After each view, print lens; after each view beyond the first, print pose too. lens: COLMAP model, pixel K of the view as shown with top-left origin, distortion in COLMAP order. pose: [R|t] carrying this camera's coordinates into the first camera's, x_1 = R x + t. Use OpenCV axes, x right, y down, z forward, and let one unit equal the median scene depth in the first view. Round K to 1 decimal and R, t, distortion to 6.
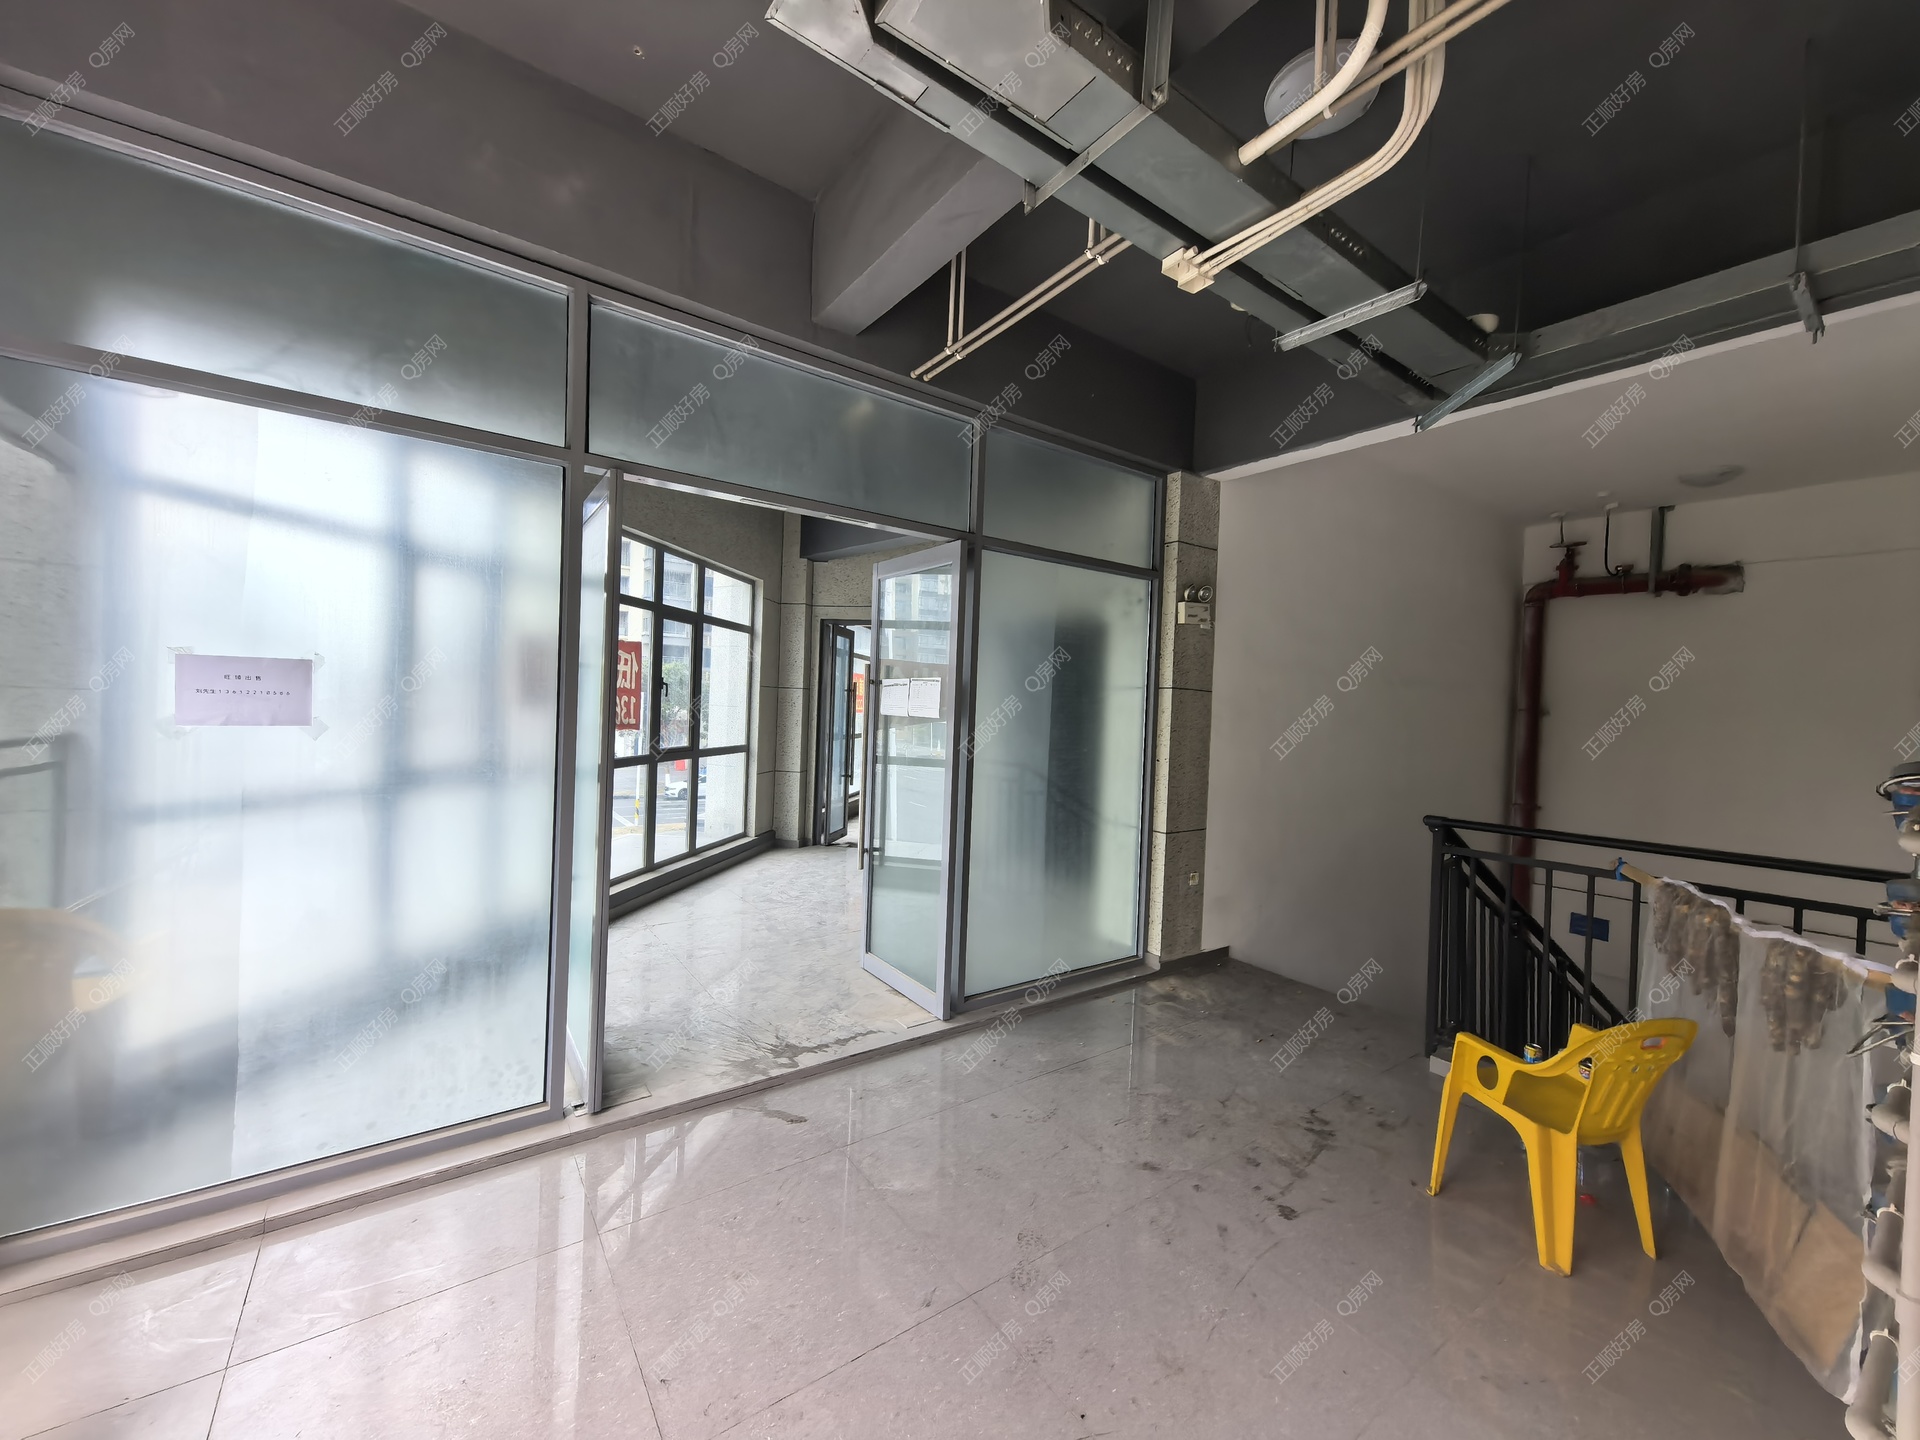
lens RADIAL K [[737.3, 0, 960.0], [0, 737.3, 720.0], [0, 0, 1]] dist [0.008550, -0.000364]
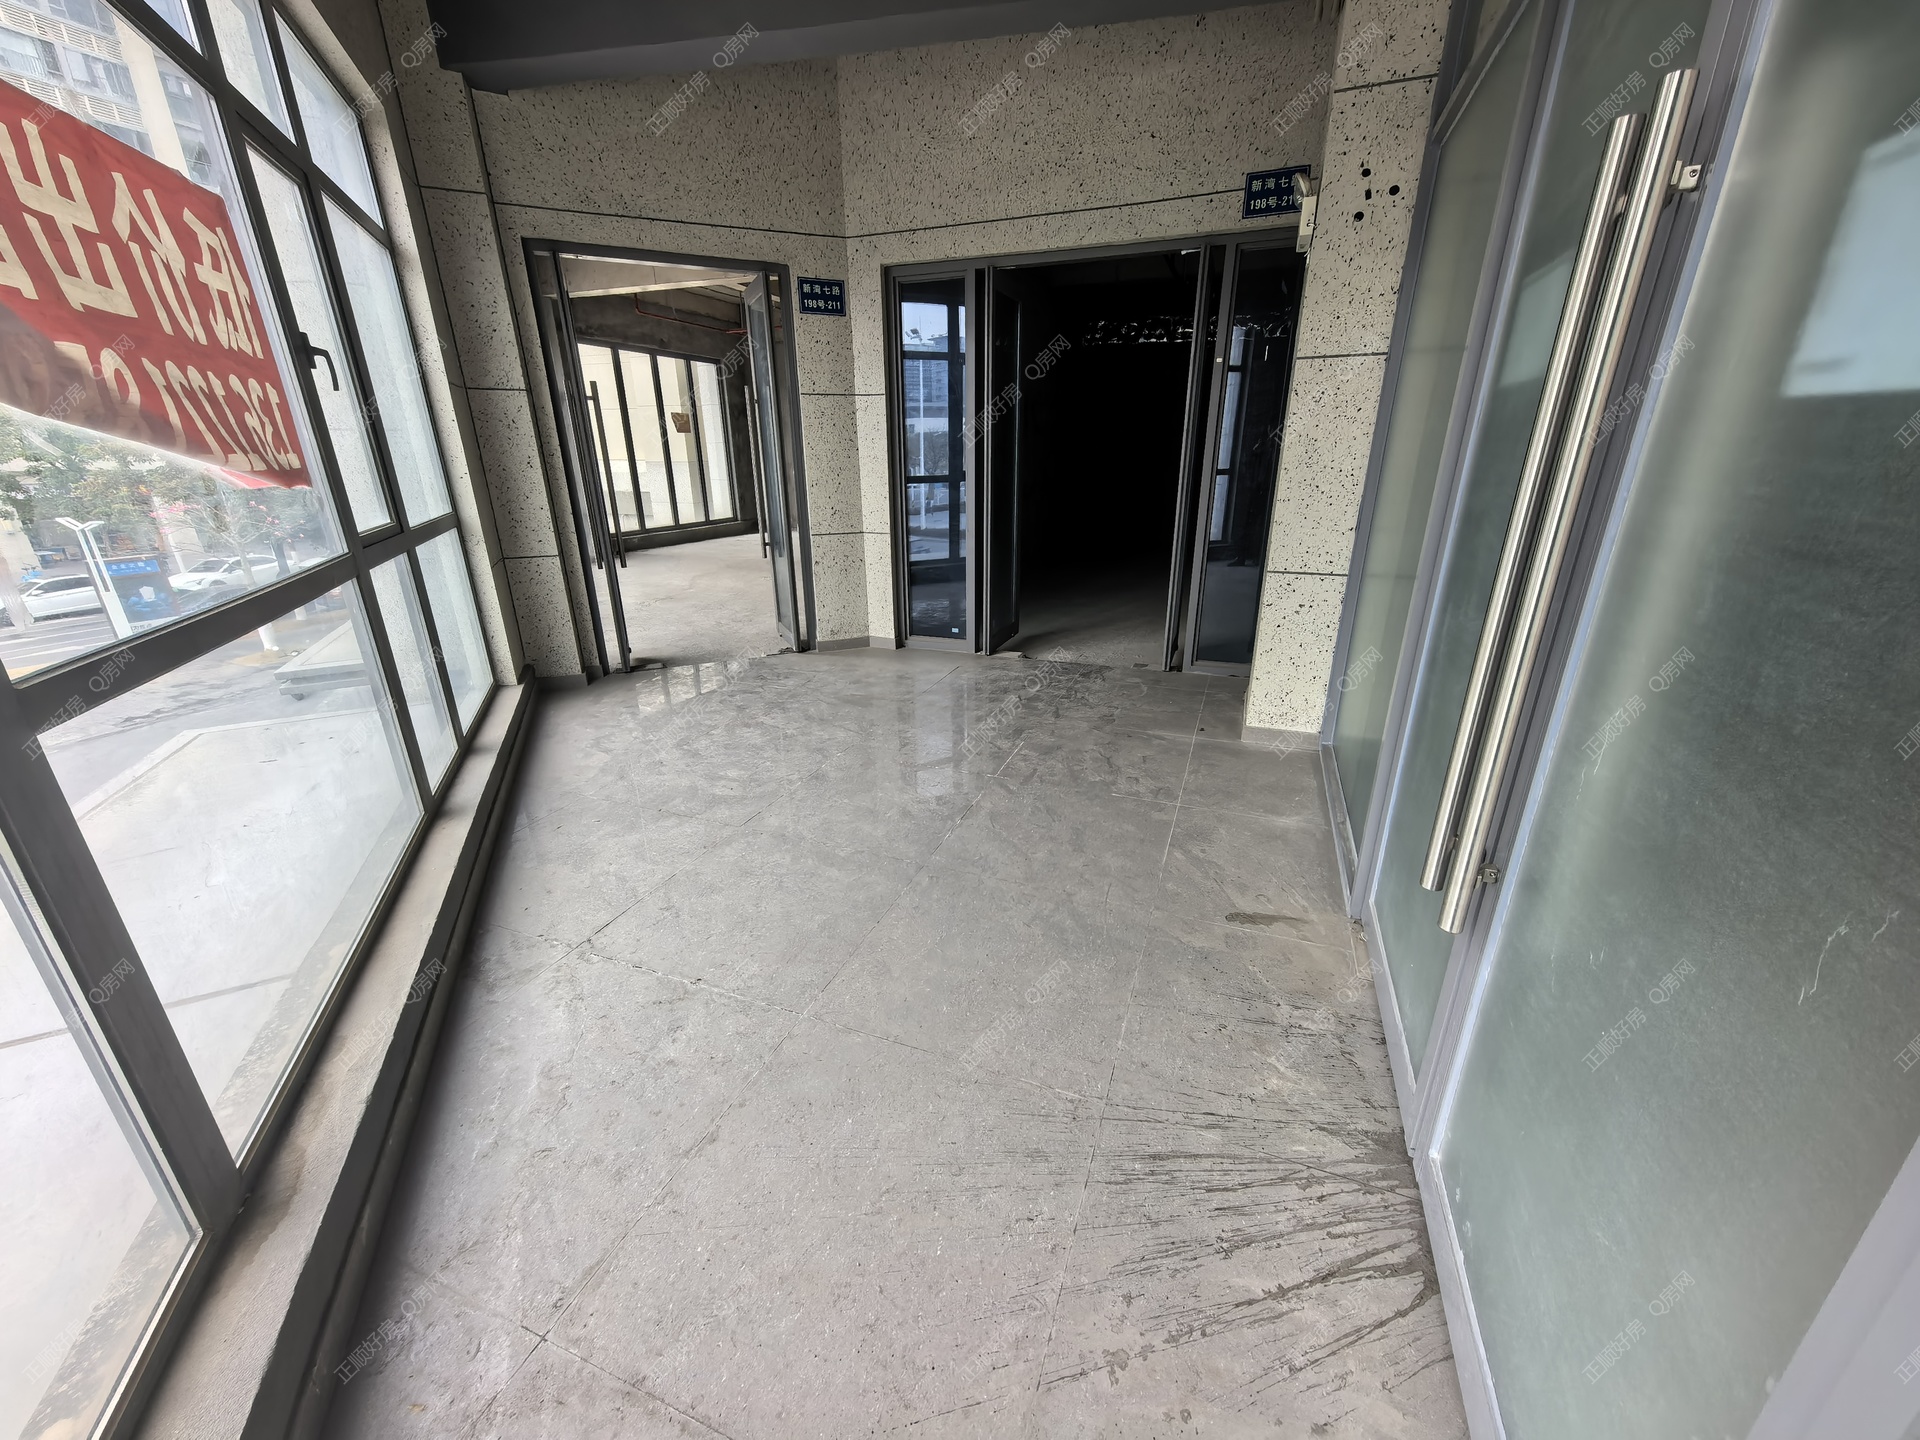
lens RADIAL K [[737.3, 0, 960.0], [0, 737.3, 720.0], [0, 0, 1]] dist [0.008550, -0.000364]
pose [[0.837933, -0.231820, 0.494093, -0.341257], [0.051194, 0.934702, 0.351725, 0.007778], [-0.543366, -0.269428, 0.795086, 0.462168]]
